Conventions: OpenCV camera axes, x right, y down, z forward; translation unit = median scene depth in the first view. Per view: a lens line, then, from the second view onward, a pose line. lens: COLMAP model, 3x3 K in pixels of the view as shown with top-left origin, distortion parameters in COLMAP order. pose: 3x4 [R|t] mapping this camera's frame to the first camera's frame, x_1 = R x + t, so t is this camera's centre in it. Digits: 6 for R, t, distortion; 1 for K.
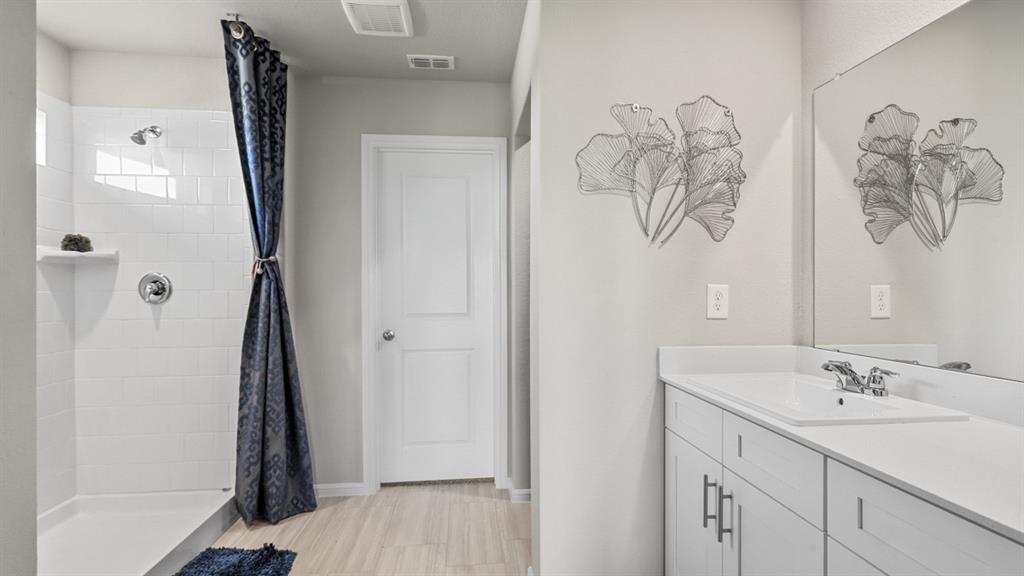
lens RADIAL K [[467.0, 0, 507.5], [0, 467.0, 285.6], [0, 0, 1]] dist [0.002525, 0.000163]
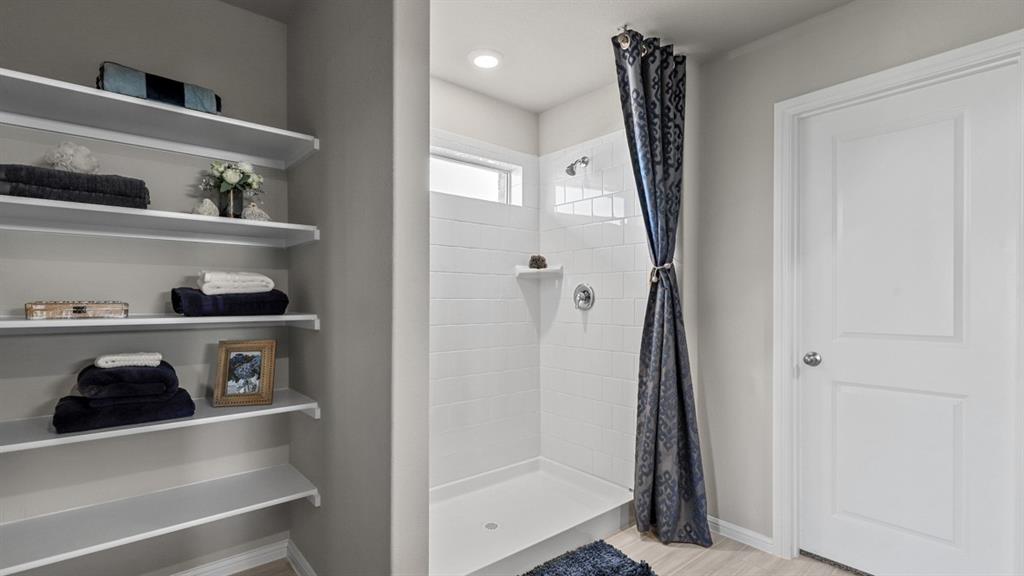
lens RADIAL K [[467.0, 0, 532.0], [0, 467.0, 300.0], [0, 0, 1]] dist [0.002525, 0.000163]
pose [[0.574899, 0.005958, -0.818203, 0.122172], [0.004872, 0.999931, 0.010704, 0.000640], [0.818210, -0.010140, 0.574830, 0.229882]]
